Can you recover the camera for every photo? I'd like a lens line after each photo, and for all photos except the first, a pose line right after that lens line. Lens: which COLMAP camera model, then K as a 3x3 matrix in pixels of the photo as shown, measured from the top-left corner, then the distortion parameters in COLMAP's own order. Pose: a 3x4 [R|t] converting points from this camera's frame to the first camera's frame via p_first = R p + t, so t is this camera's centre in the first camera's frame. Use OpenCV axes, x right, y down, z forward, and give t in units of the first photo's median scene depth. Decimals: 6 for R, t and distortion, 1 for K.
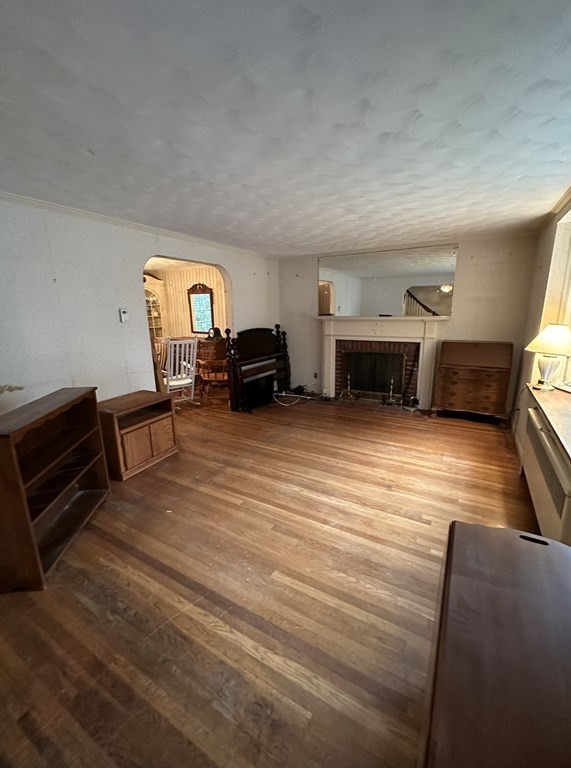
lens RADIAL K [[325.9, 0, 285.5], [0, 325.9, 384.0], [0, 0, 1]] dist [-0.002624, -0.000197]
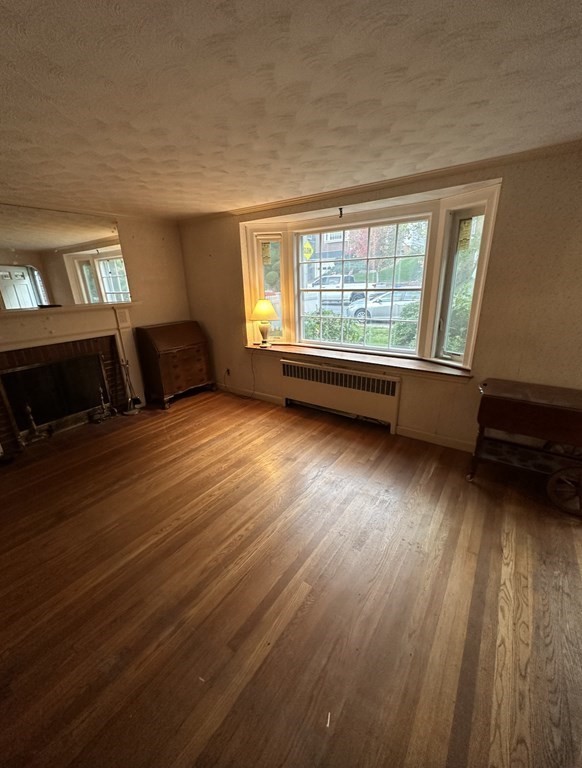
lens RADIAL K [[312.5, 0, 286.7], [0, 312.5, 386.3], [0, 0, 1]] dist [0.000461, -0.000039]
pose [[0.093262, -0.308027, 0.946795, -0.505908], [0.252428, 0.927185, 0.276782, -0.167475], [-0.963111, 0.213185, 0.164226, 0.682190]]
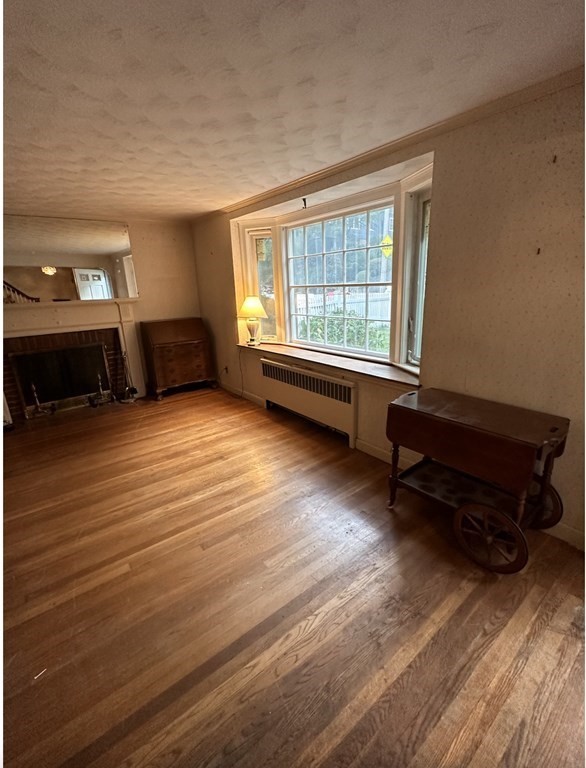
lens RADIAL K [[345.8, 0, 293.0], [0, 345.8, 384.0], [0, 0, 1]] dist [-0.000250, -0.000162]
pose [[0.368683, -0.254245, 0.894110, -0.453035], [0.239813, 0.955323, 0.172765, -0.037853], [-0.898088, 0.150724, 0.413182, 0.264687]]
